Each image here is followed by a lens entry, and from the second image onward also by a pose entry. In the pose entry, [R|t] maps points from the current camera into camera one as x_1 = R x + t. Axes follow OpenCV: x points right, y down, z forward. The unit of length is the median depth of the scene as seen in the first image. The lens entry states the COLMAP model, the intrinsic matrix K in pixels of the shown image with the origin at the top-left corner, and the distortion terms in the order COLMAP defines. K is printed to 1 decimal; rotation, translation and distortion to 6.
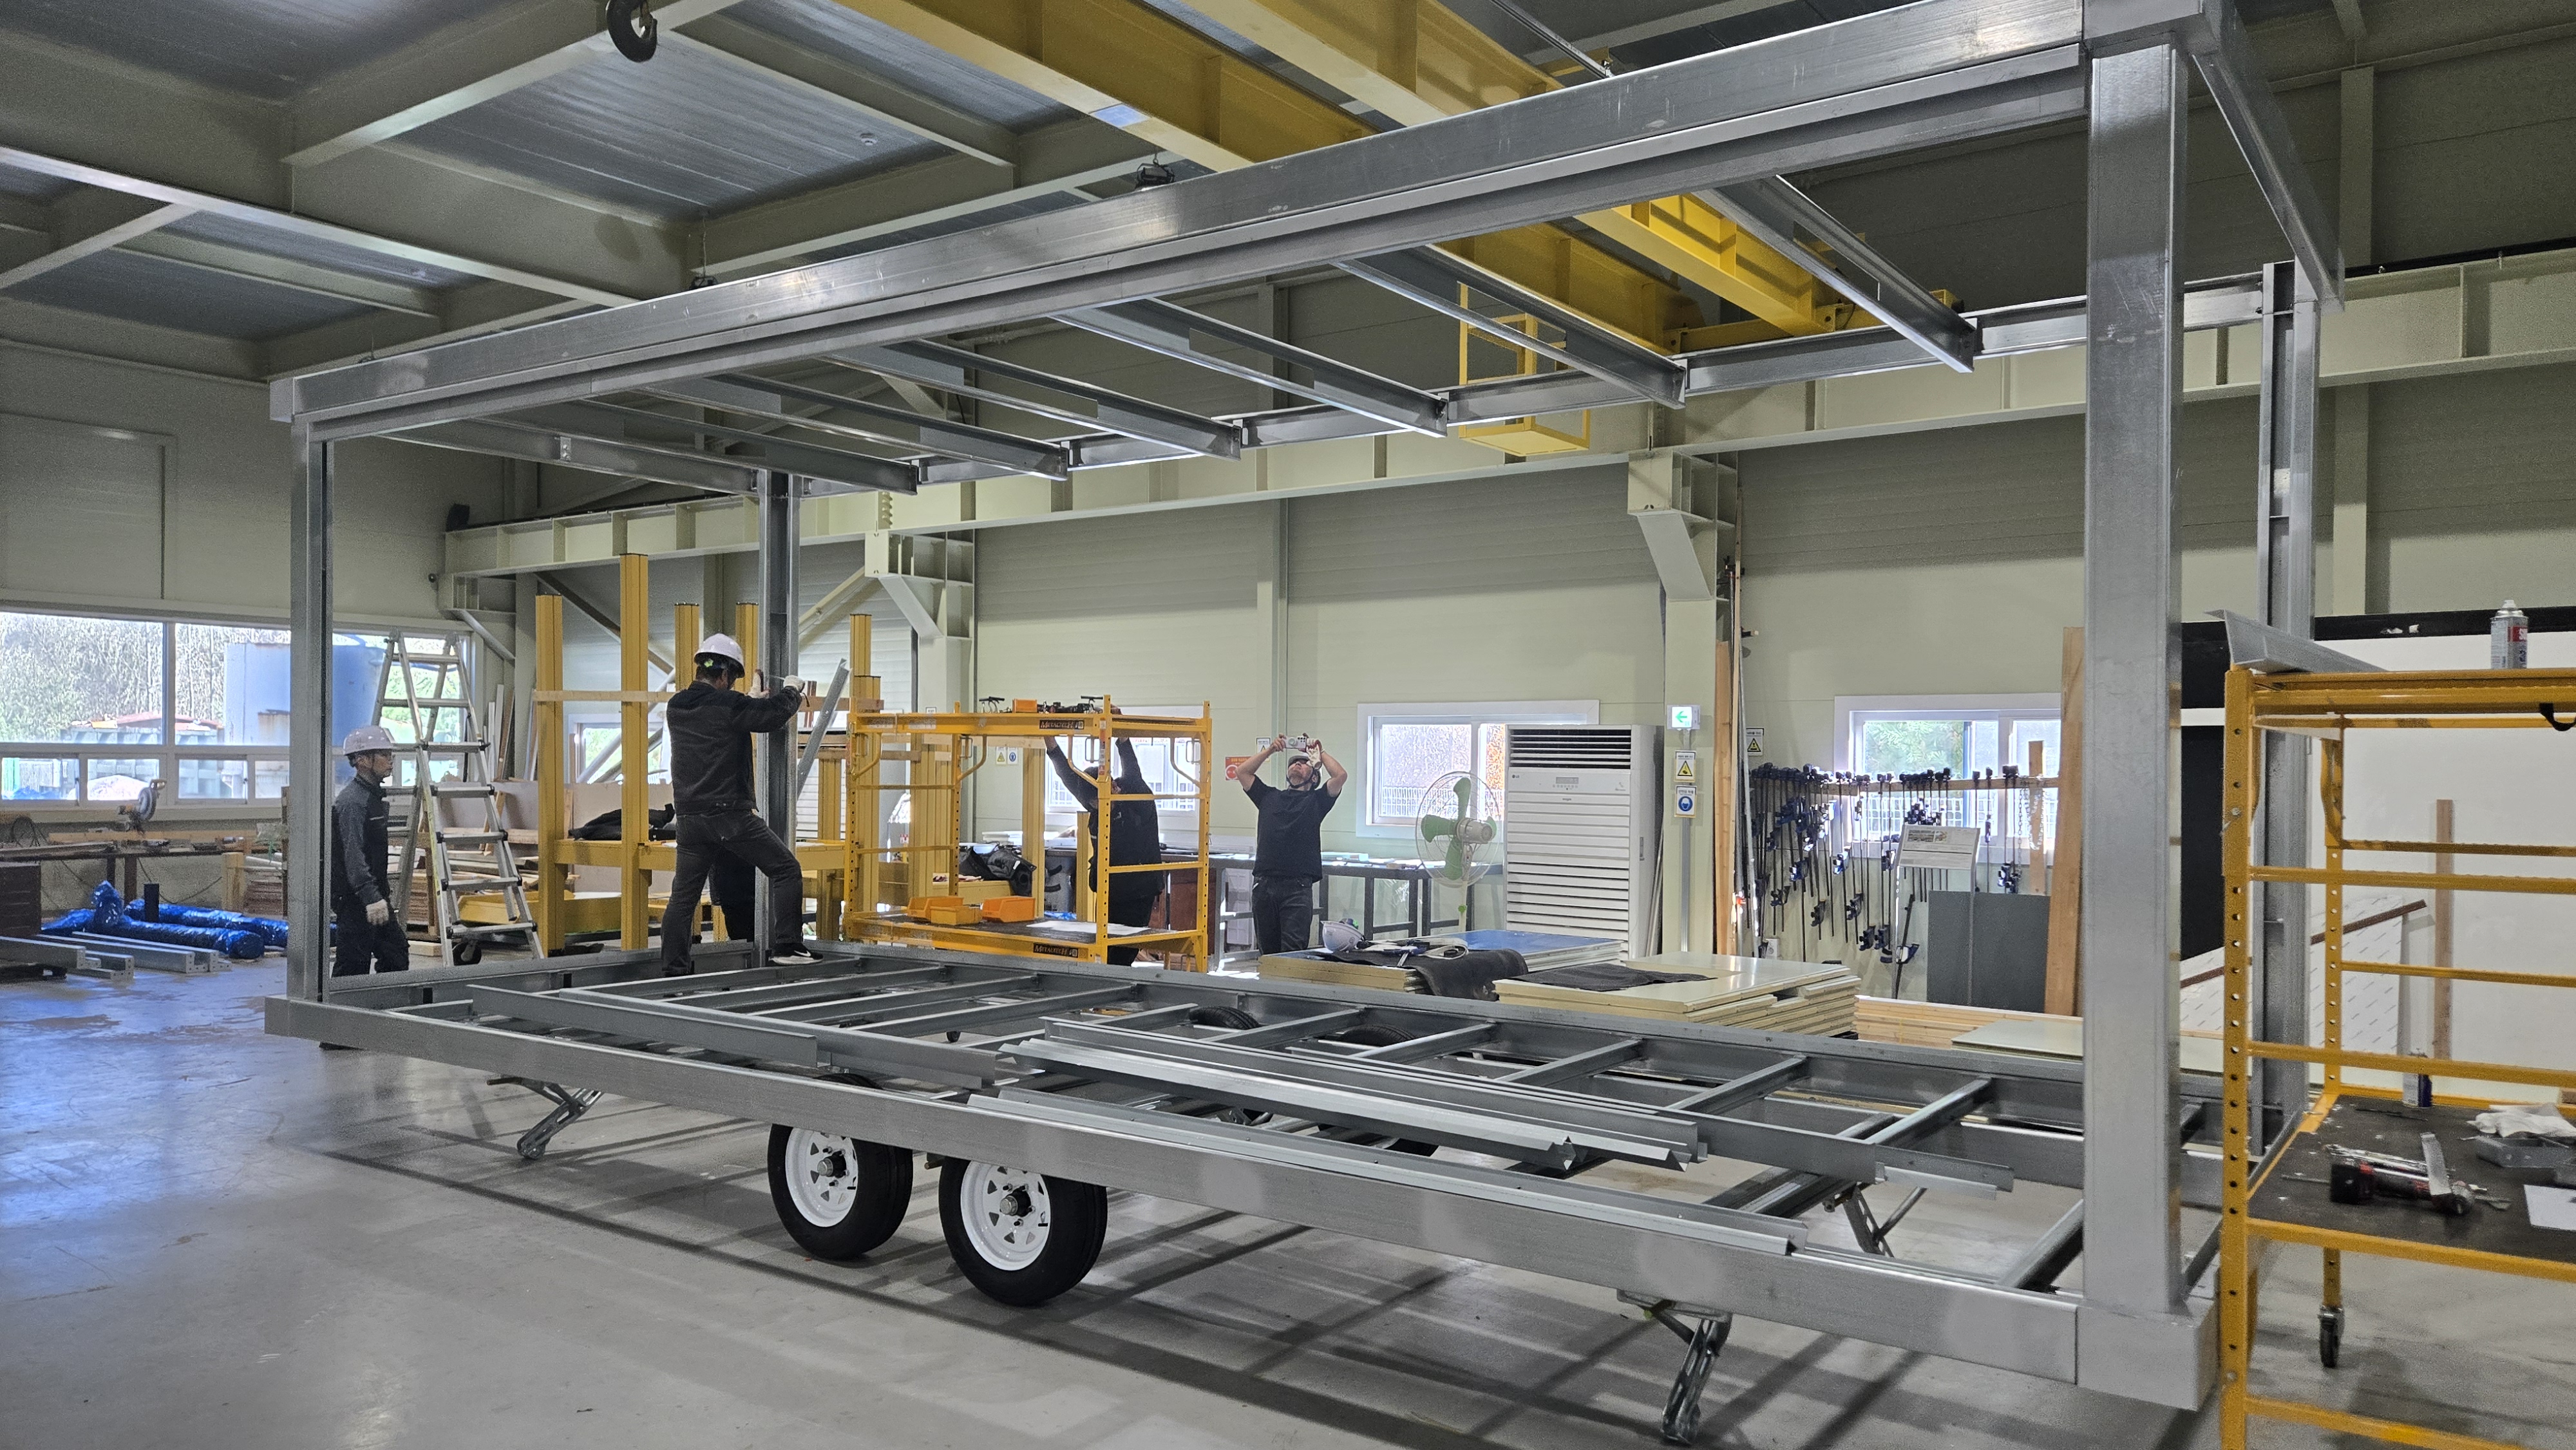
lens RADIAL K [[1783.3, 0, 1285.7], [0, 1783.3, 742.3], [0, 0, 1]] dist [0.063420, -0.008032]
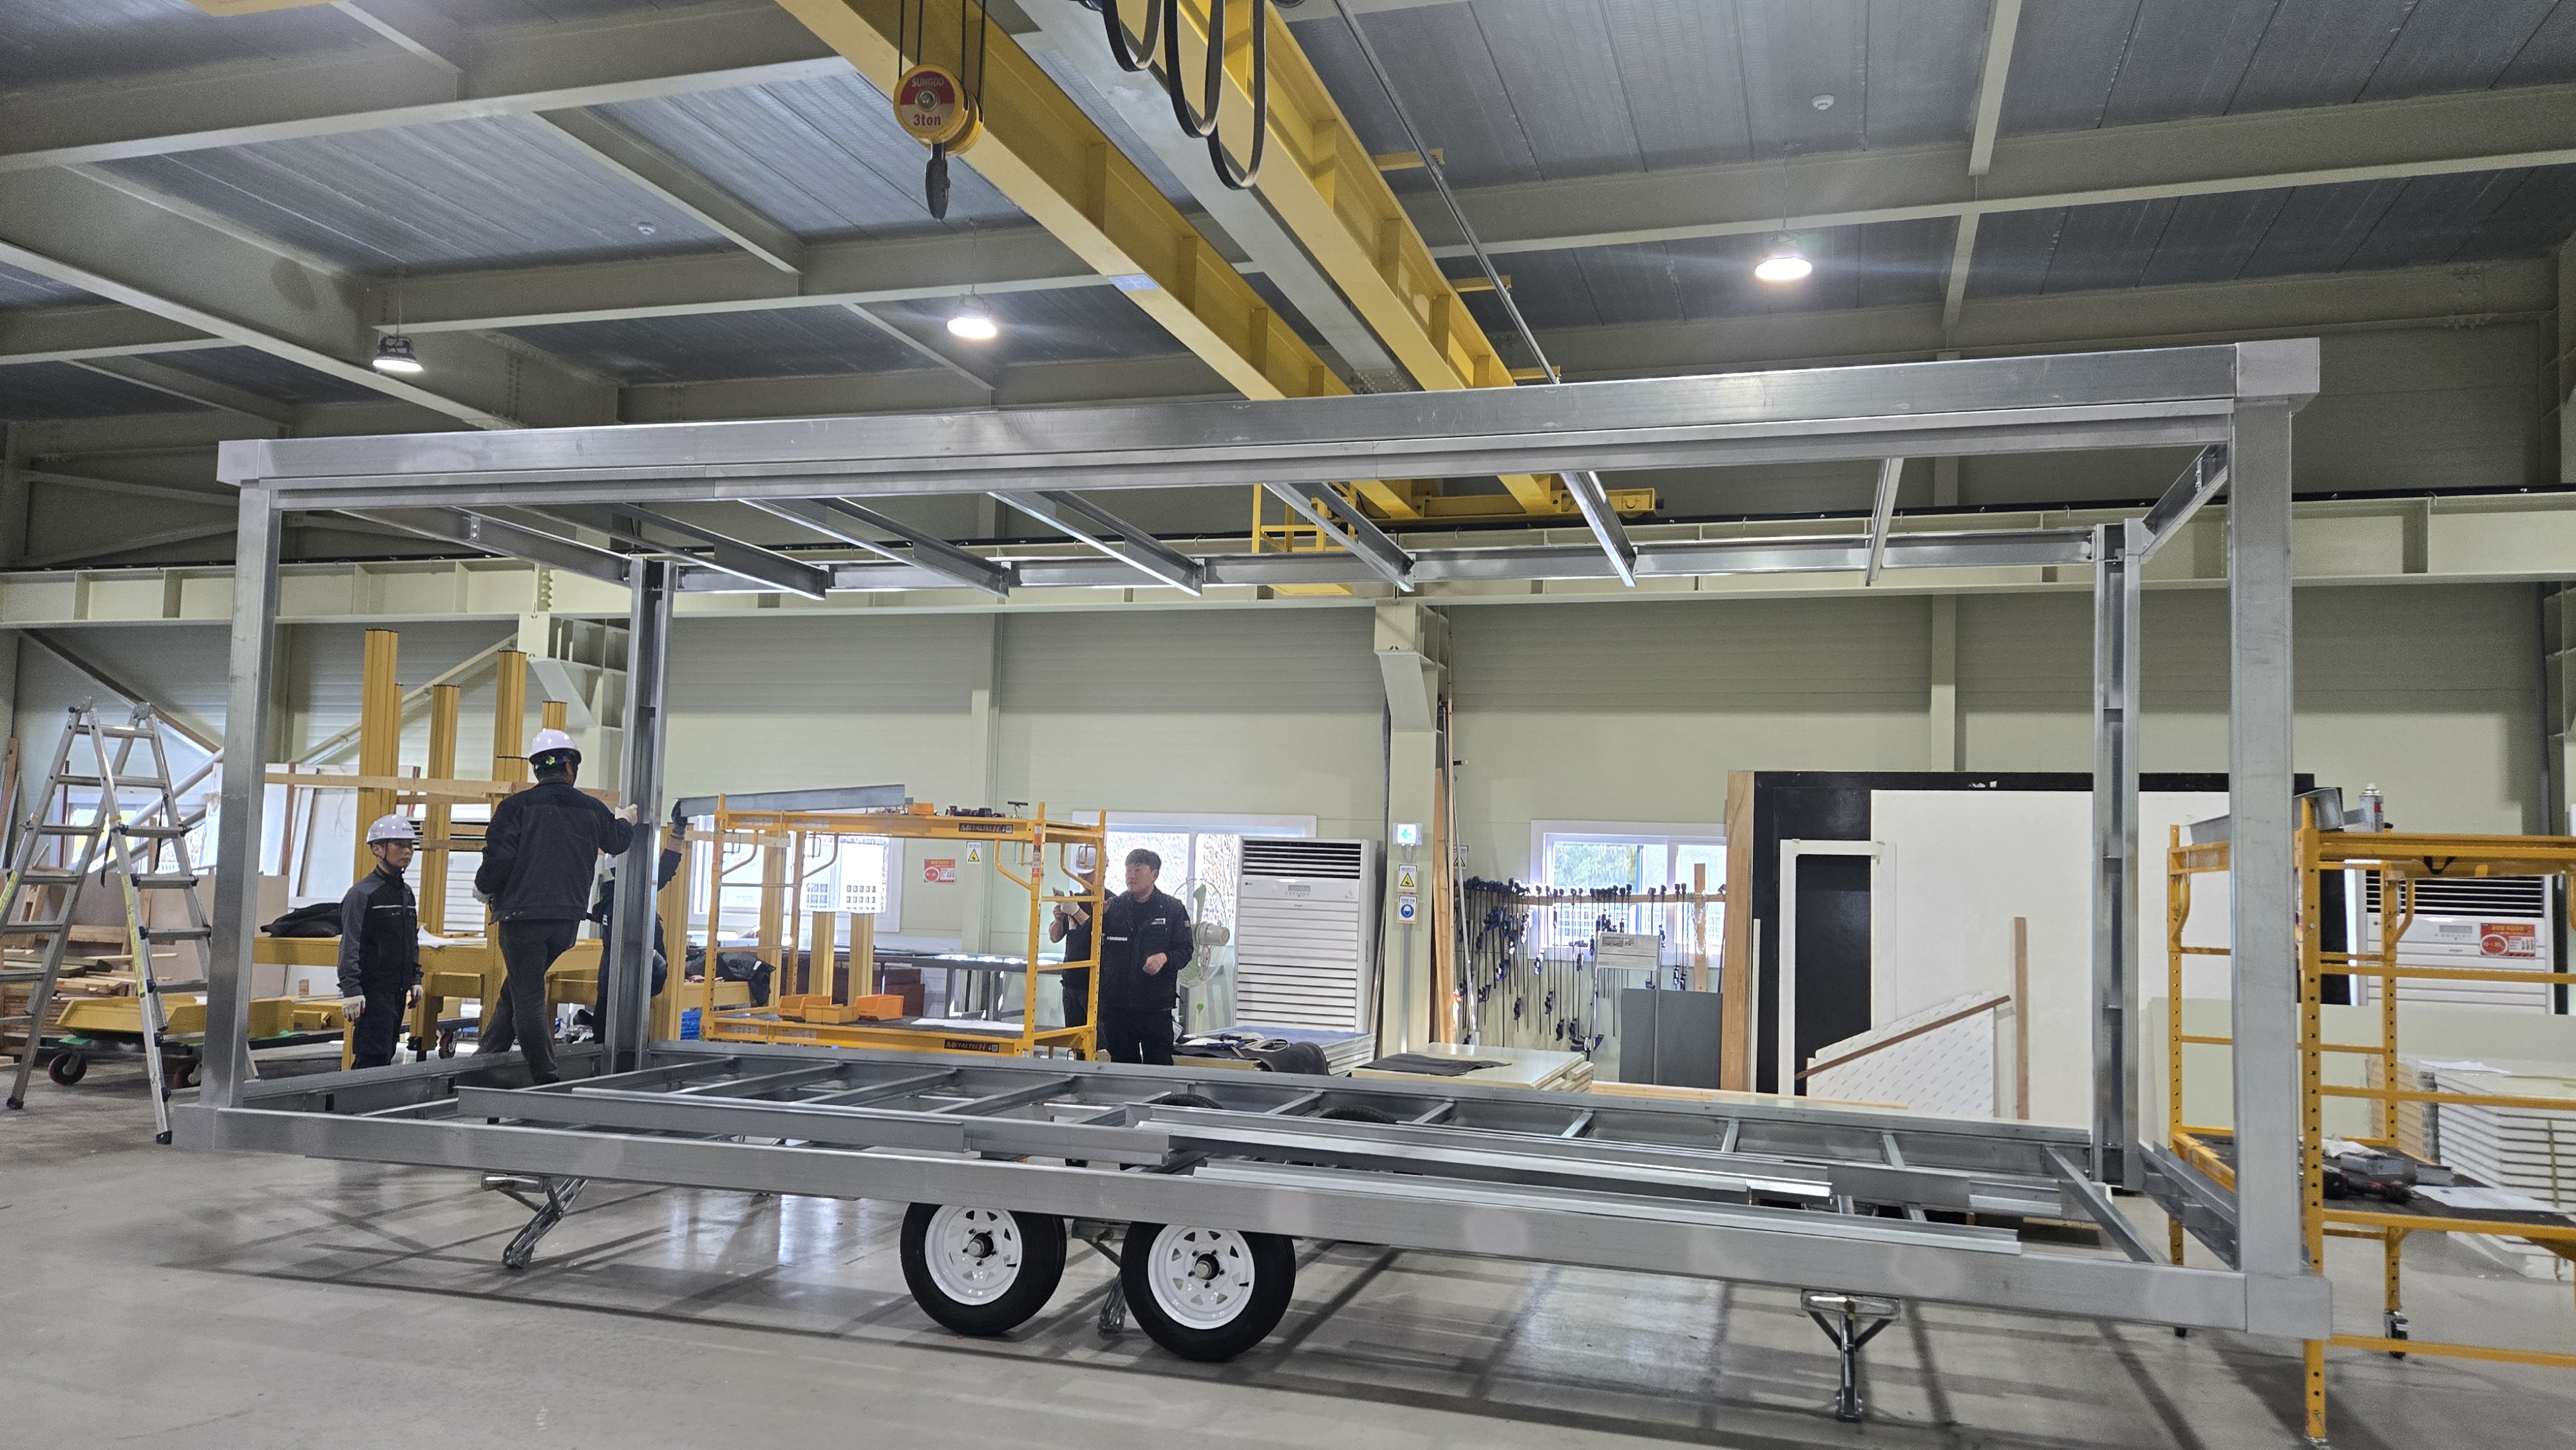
lens RADIAL K [[1783.3, 0, 1274.0], [0, 1783.3, 732.3], [0, 0, 1]] dist [0.063420, -0.008032]
pose [[0.944612, 0.046003, 0.324948, -0.231621], [-0.025074, 0.997349, -0.068306, 0.000988], [-0.327229, 0.056375, 0.943262, -0.036981]]
